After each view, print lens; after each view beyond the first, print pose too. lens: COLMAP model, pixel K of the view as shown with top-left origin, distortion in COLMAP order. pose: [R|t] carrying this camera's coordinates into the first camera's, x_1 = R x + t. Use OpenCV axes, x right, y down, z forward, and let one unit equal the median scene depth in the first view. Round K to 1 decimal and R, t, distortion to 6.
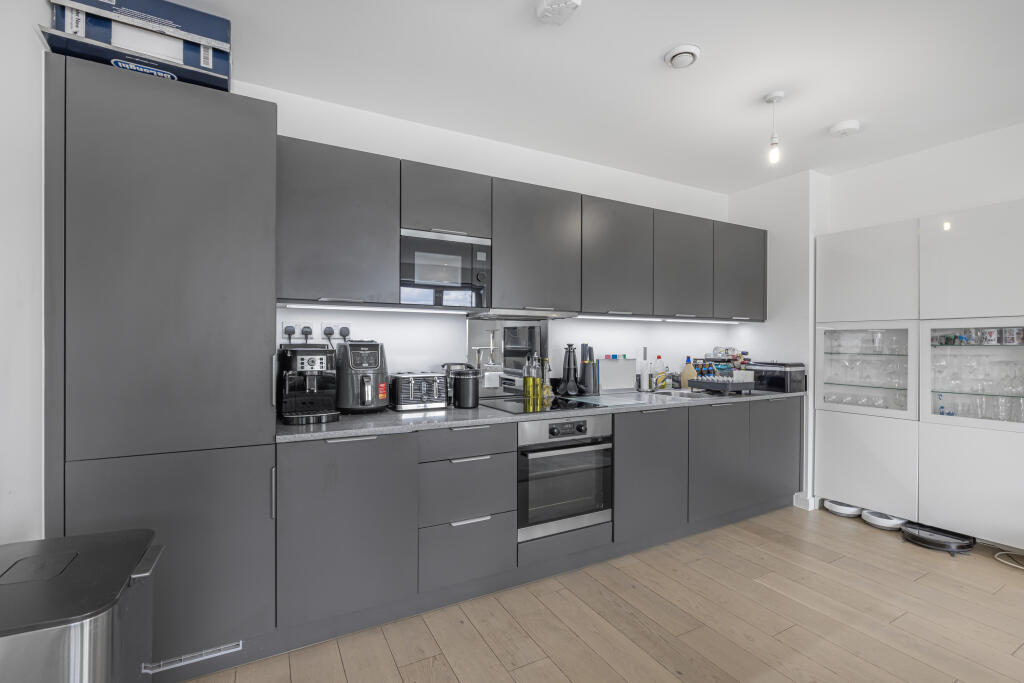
lens RADIAL K [[453.0, 0, 514.4], [0, 453.0, 346.2], [0, 0, 1]] dist [-0.002668, 0.001123]
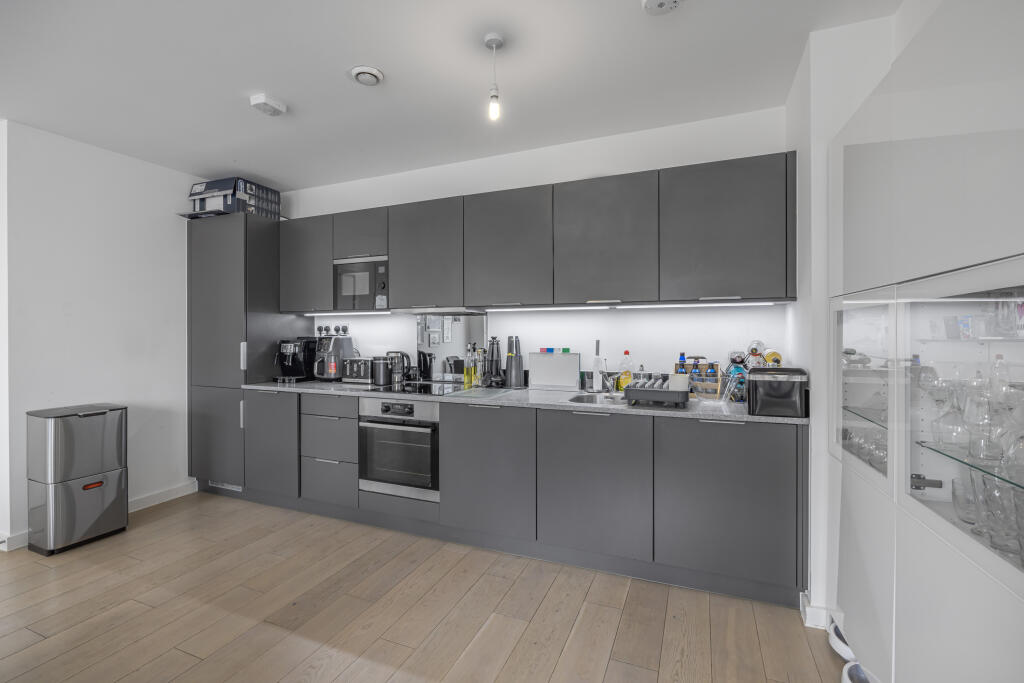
lens RADIAL K [[453.0, 0, 515.0], [0, 453.0, 334.9], [0, 0, 1]] dist [-0.002668, 0.001123]
pose [[0.631811, -0.003925, -0.775113, 1.183532], [-0.003532, 0.999962, -0.007943, -0.001349], [0.775115, 0.007757, 0.631773, 0.473909]]
